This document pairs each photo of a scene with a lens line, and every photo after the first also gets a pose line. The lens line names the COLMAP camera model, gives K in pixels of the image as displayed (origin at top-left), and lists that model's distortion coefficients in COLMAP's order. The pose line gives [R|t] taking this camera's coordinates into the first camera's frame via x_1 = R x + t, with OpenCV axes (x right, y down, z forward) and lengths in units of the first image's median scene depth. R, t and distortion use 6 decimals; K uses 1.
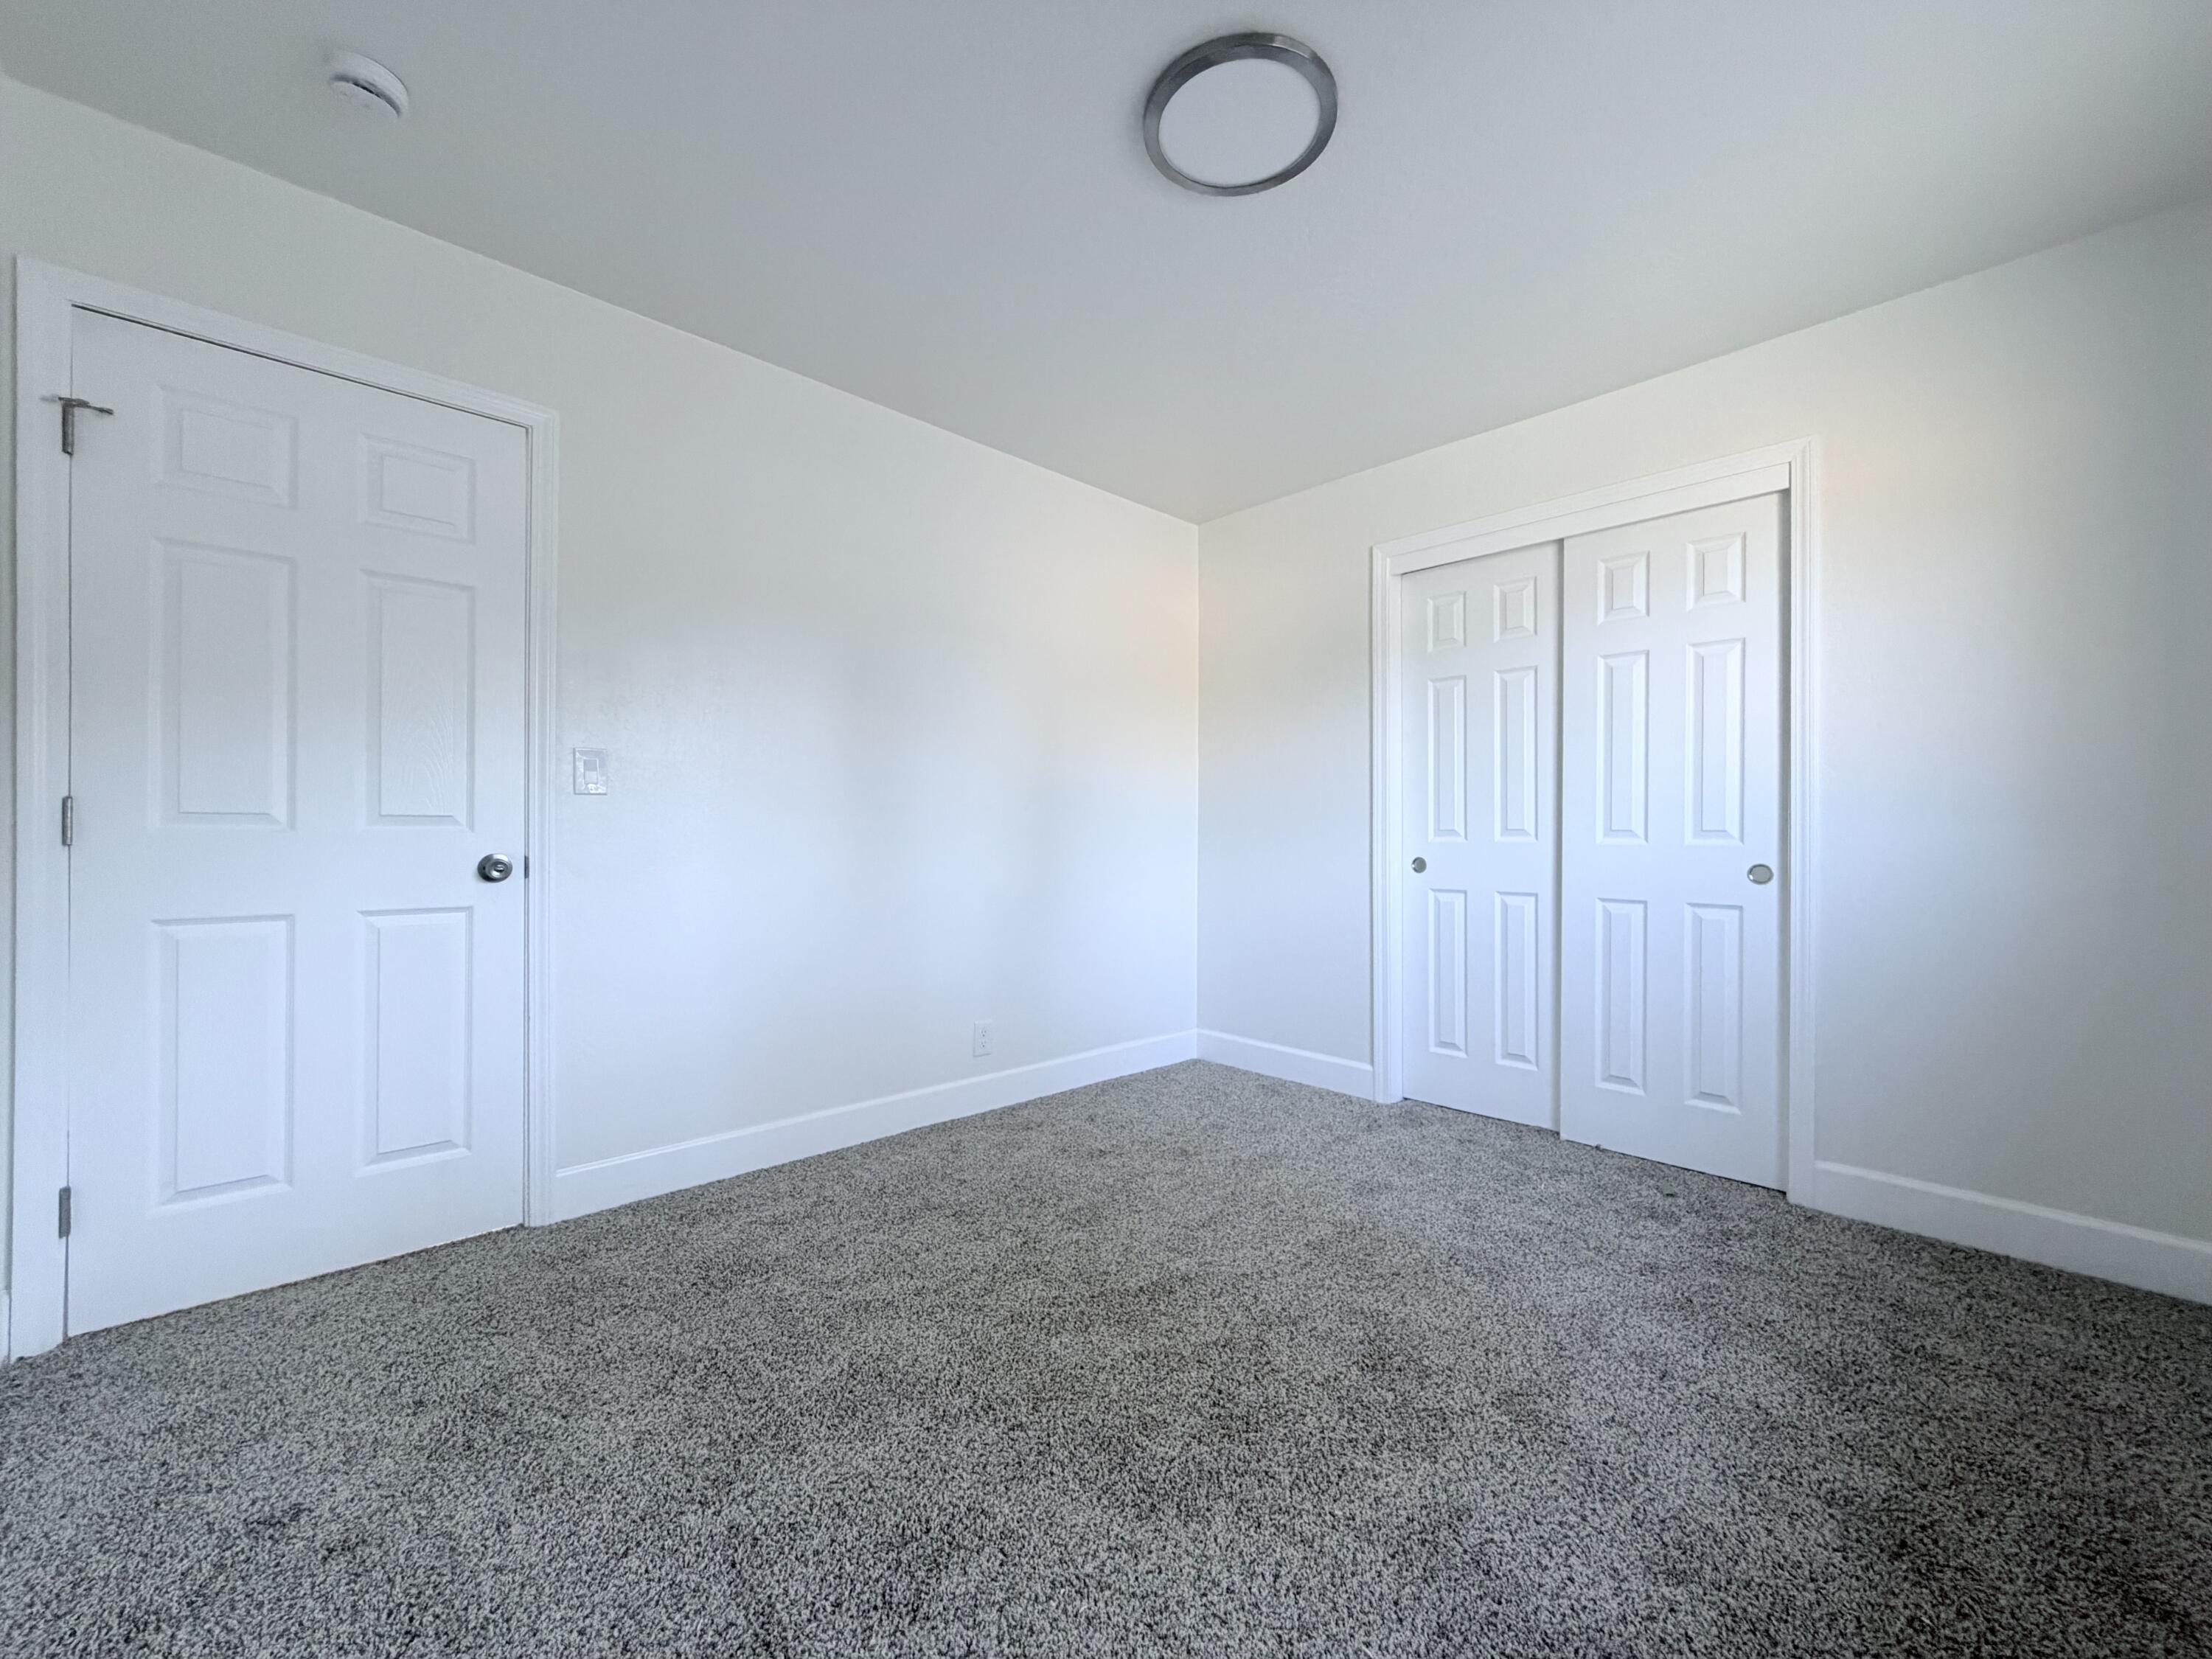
lens RADIAL K [[881.8, 0, 1105.5], [0, 881.8, 842.2], [0, 0, 1]] dist [-0.002402, 0.000521]
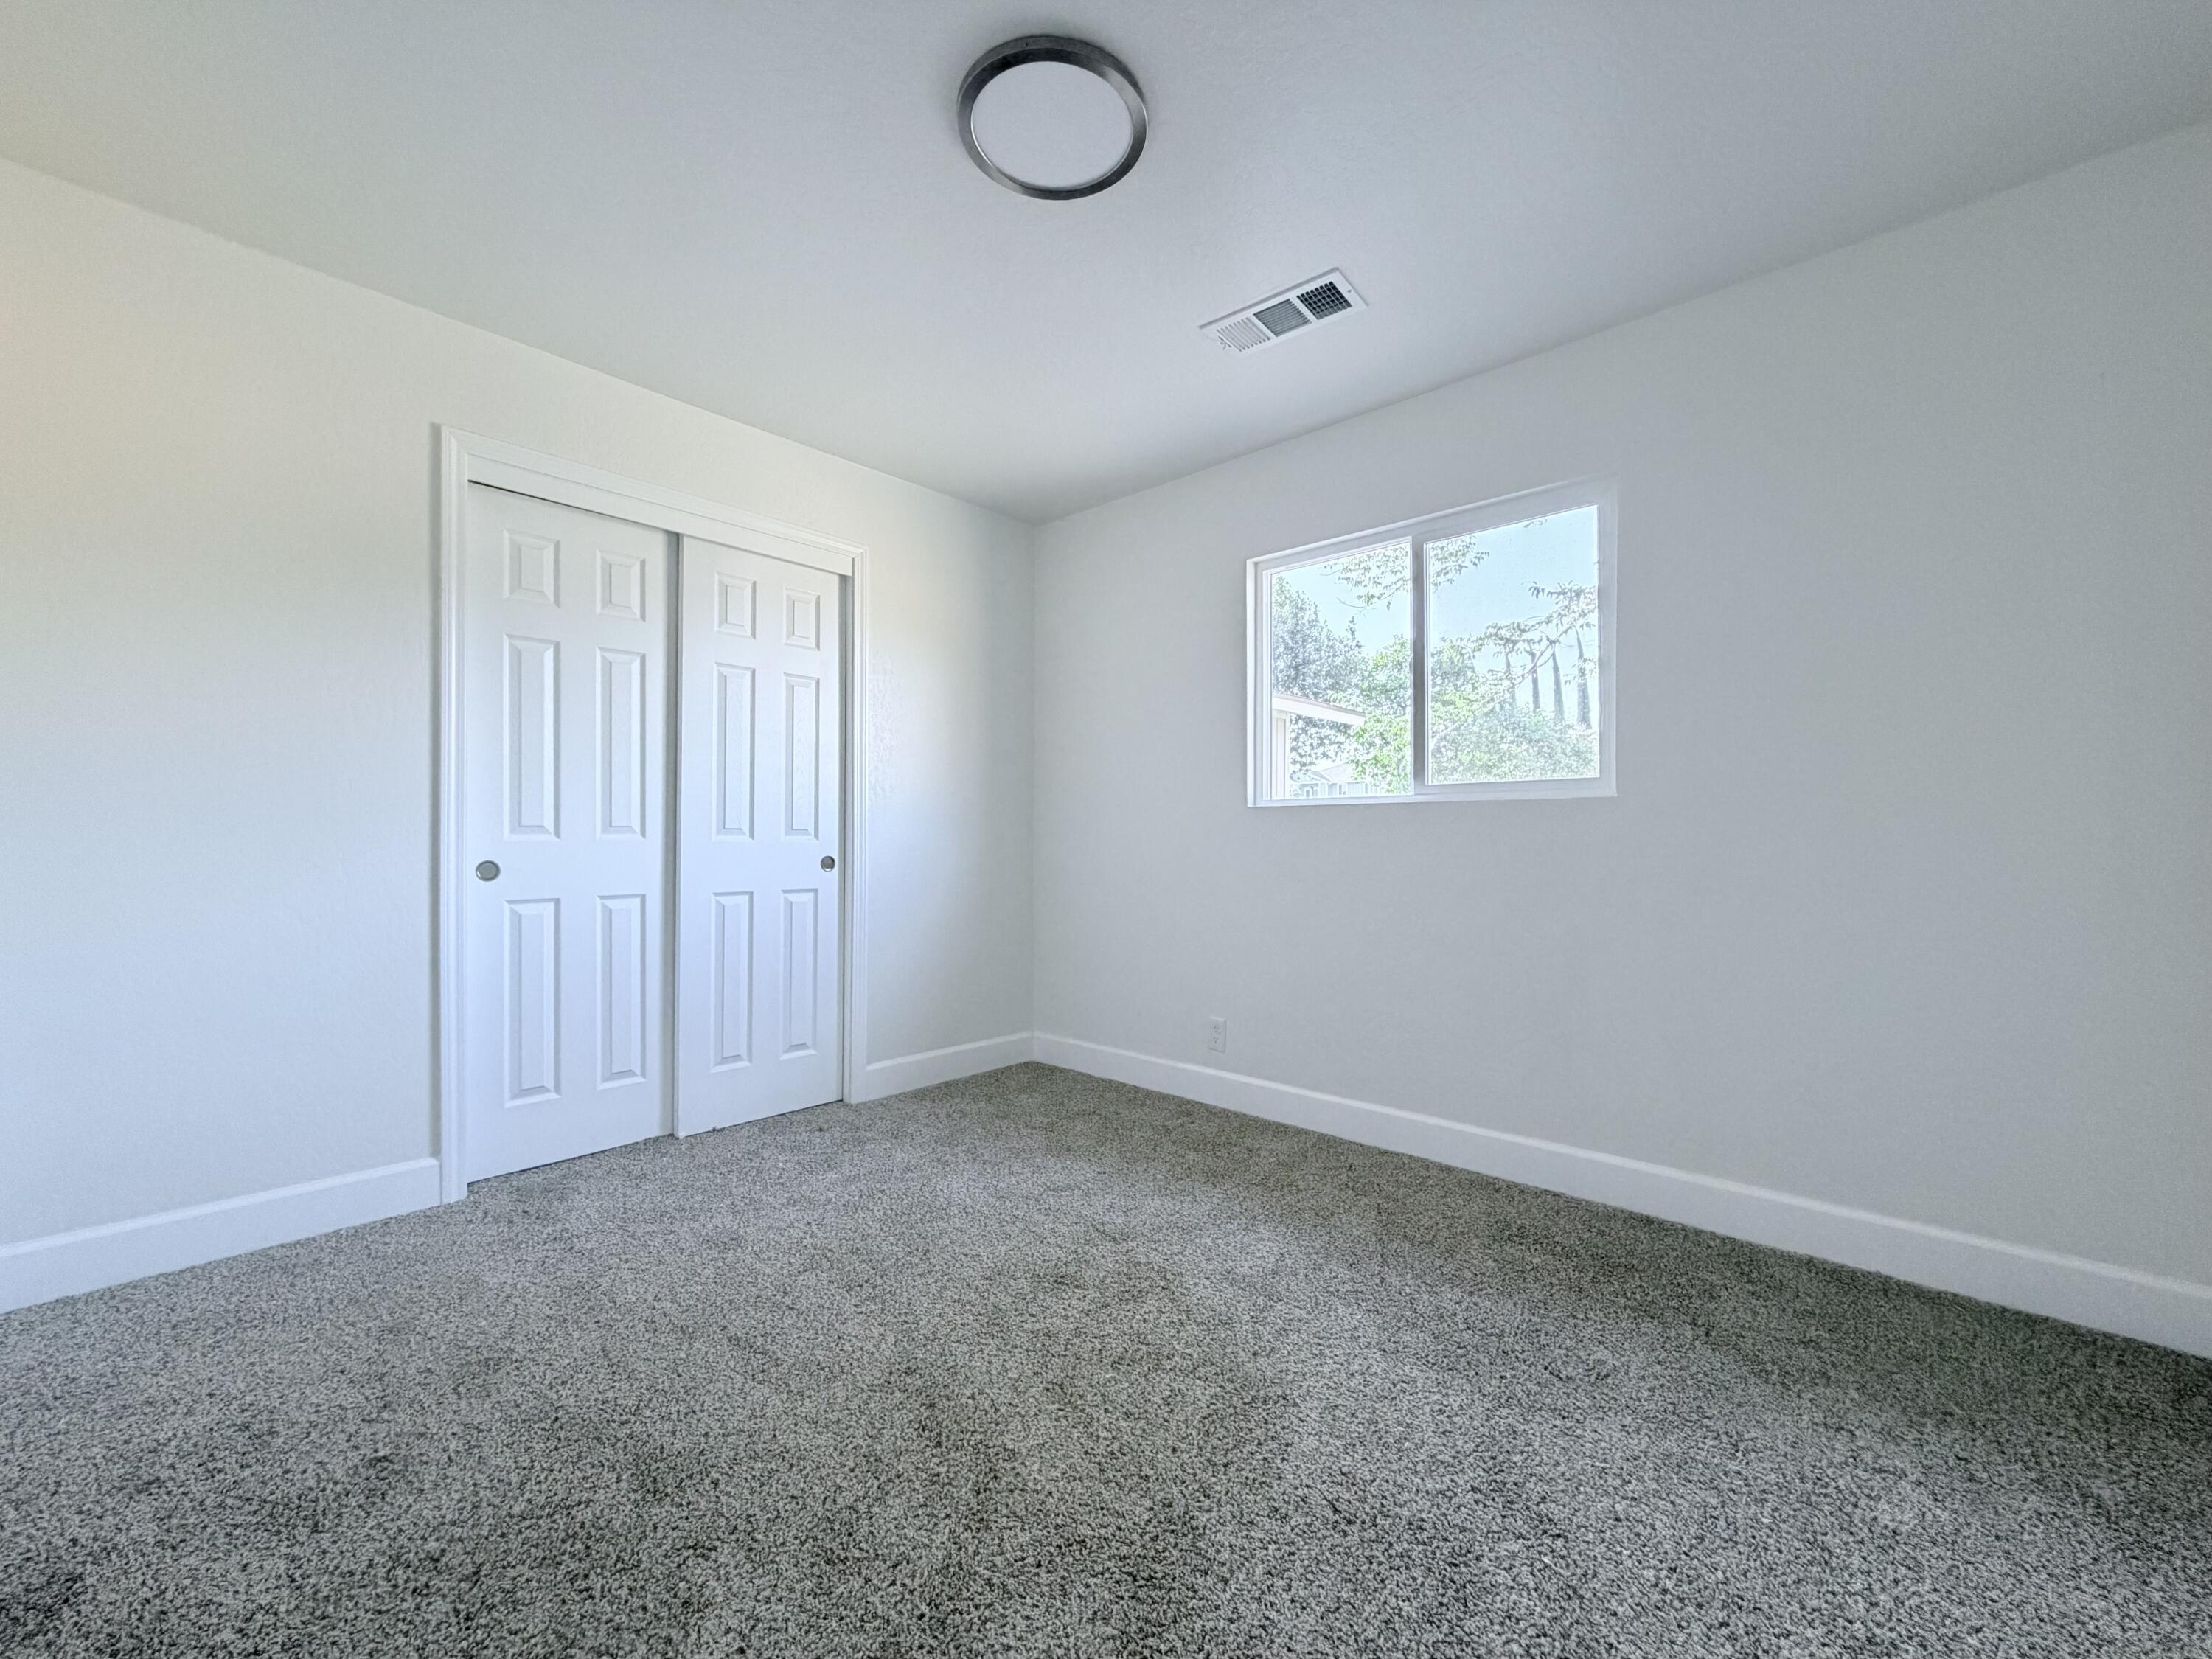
lens RADIAL K [[881.8, 0, 1103.2], [0, 881.8, 836.5], [0, 0, 1]] dist [-0.002402, 0.000521]
pose [[-0.059055, -0.006346, 0.998235, -0.548670], [0.002057, 0.999977, 0.006479, -0.009959], [-0.998253, 0.002436, -0.059041, 0.636898]]
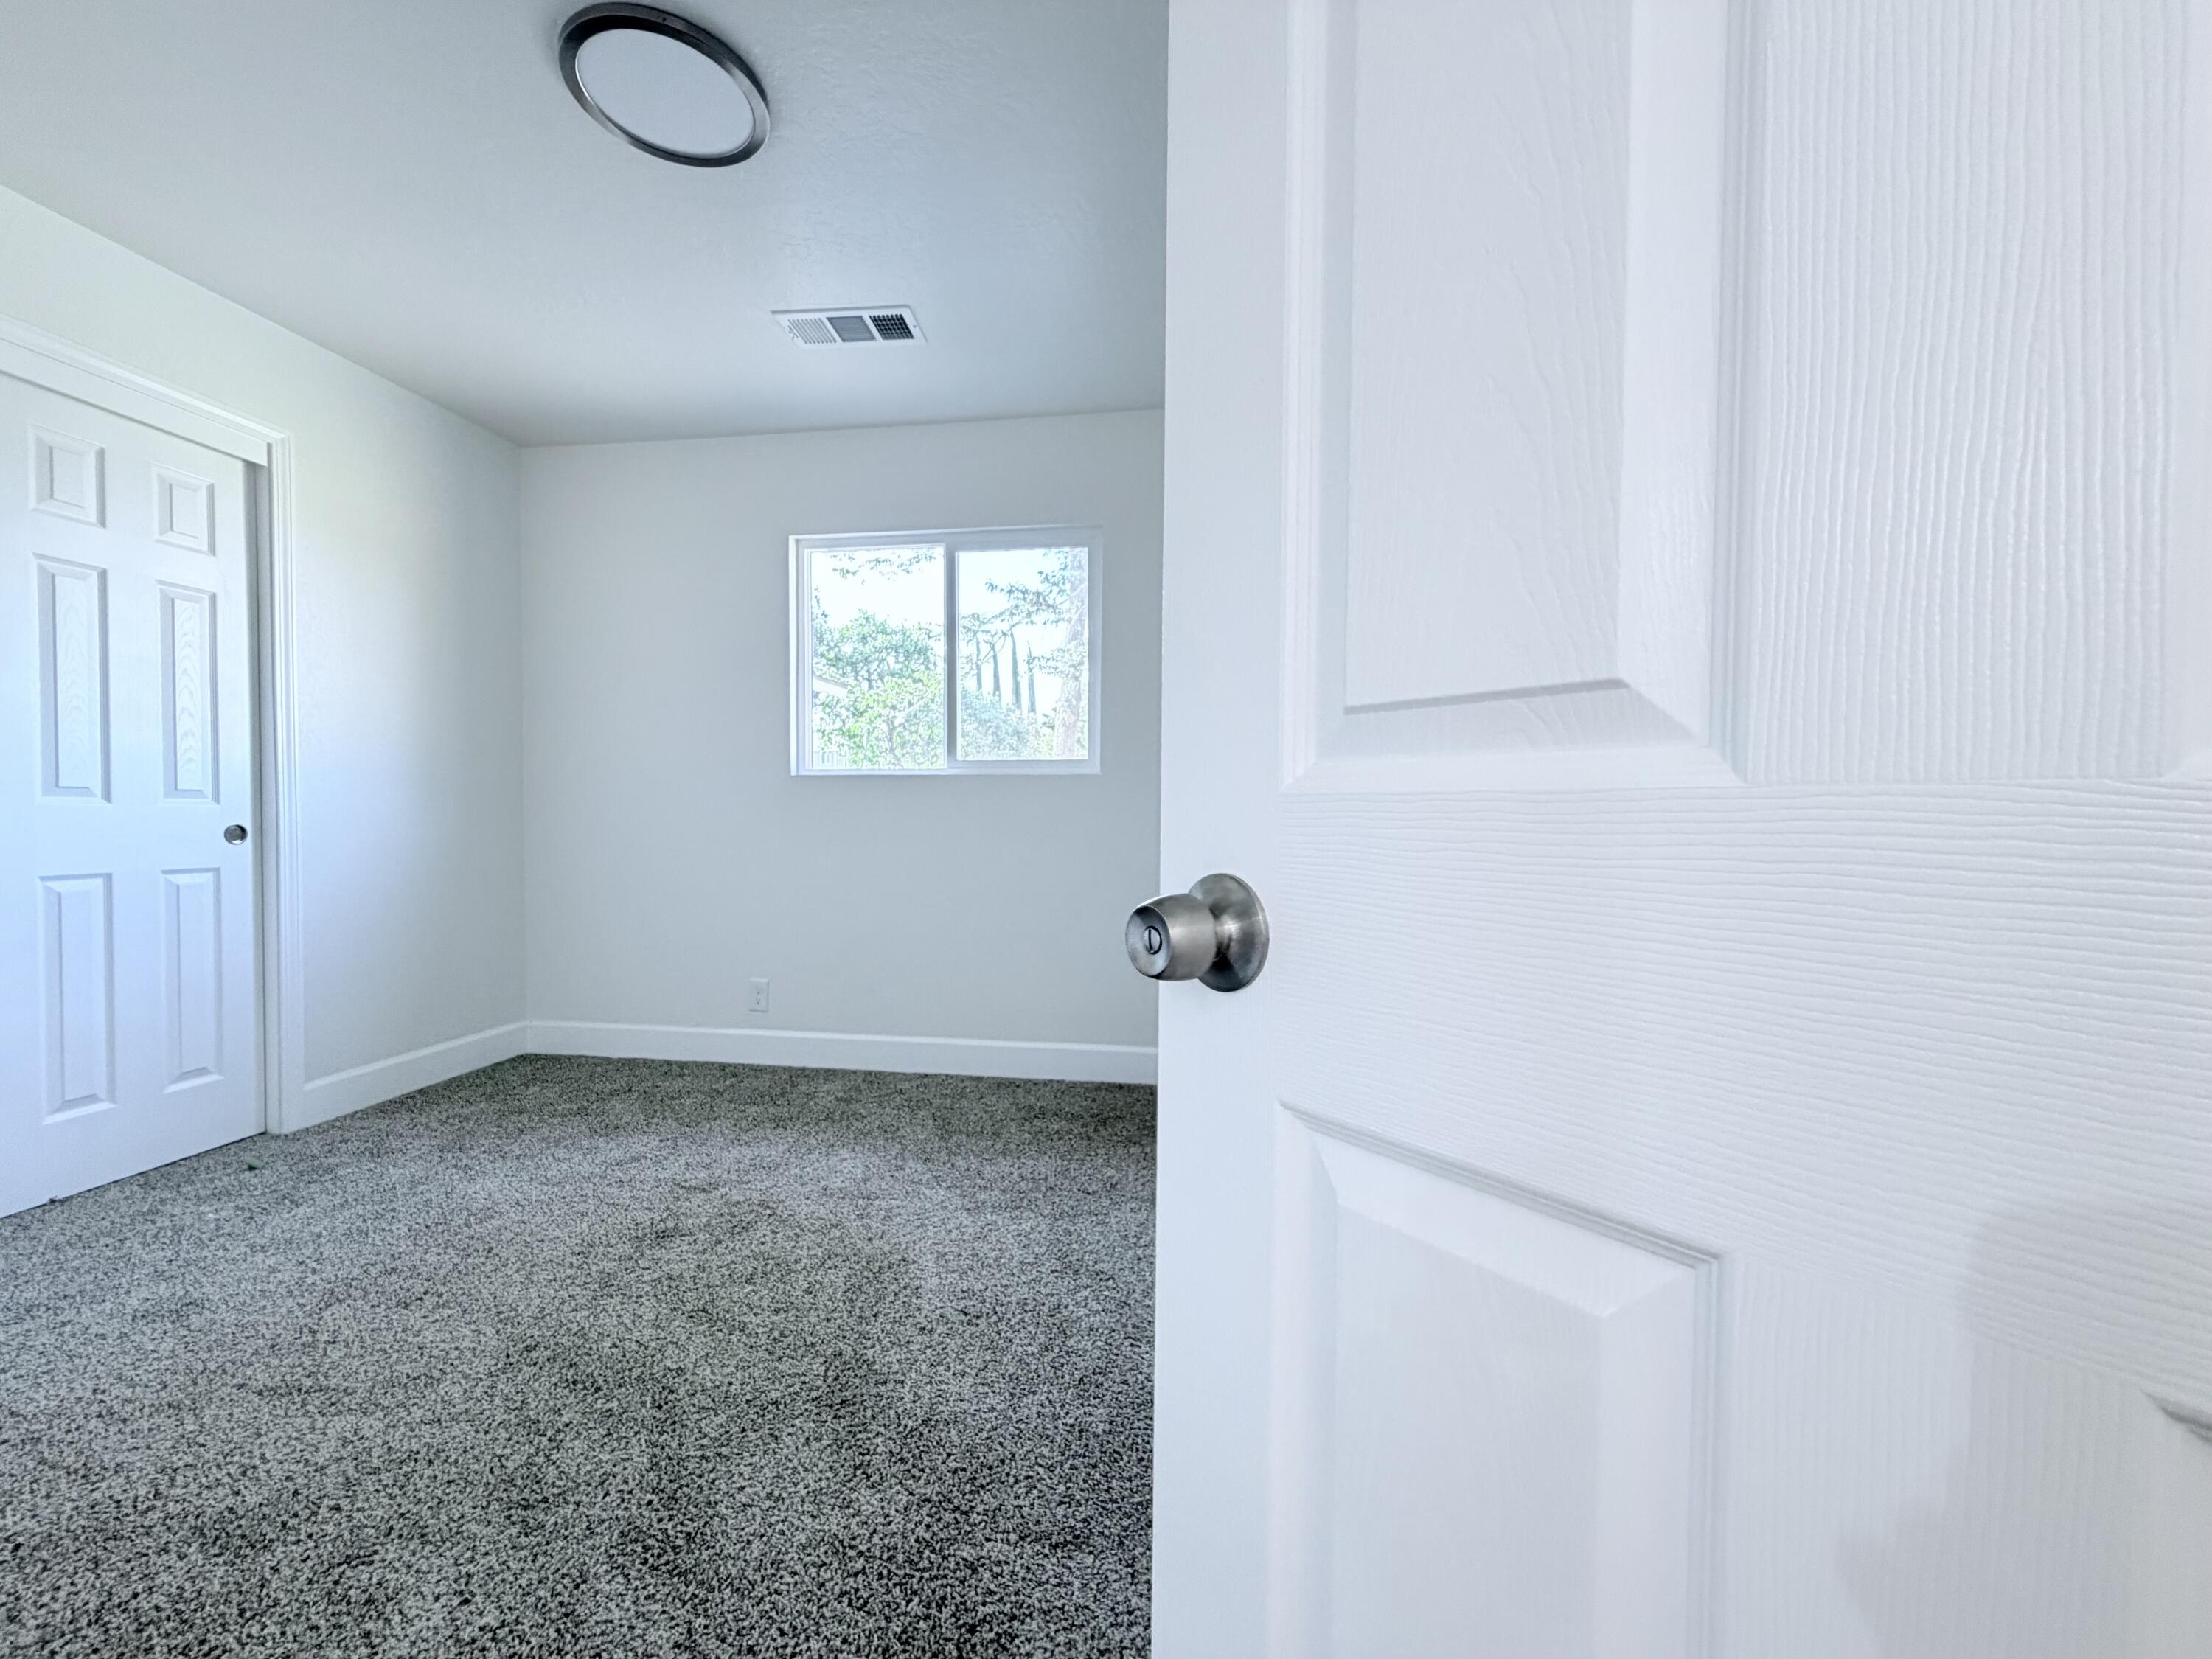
lens RADIAL K [[881.8, 0, 1102.5], [0, 881.8, 836.1], [0, 0, 1]] dist [-0.002402, 0.000521]
pose [[-0.610283, -0.034626, 0.791426, -0.627299], [-0.006487, 0.999229, 0.038715, -0.006082], [-0.792157, 0.018493, -0.610037, 0.786384]]
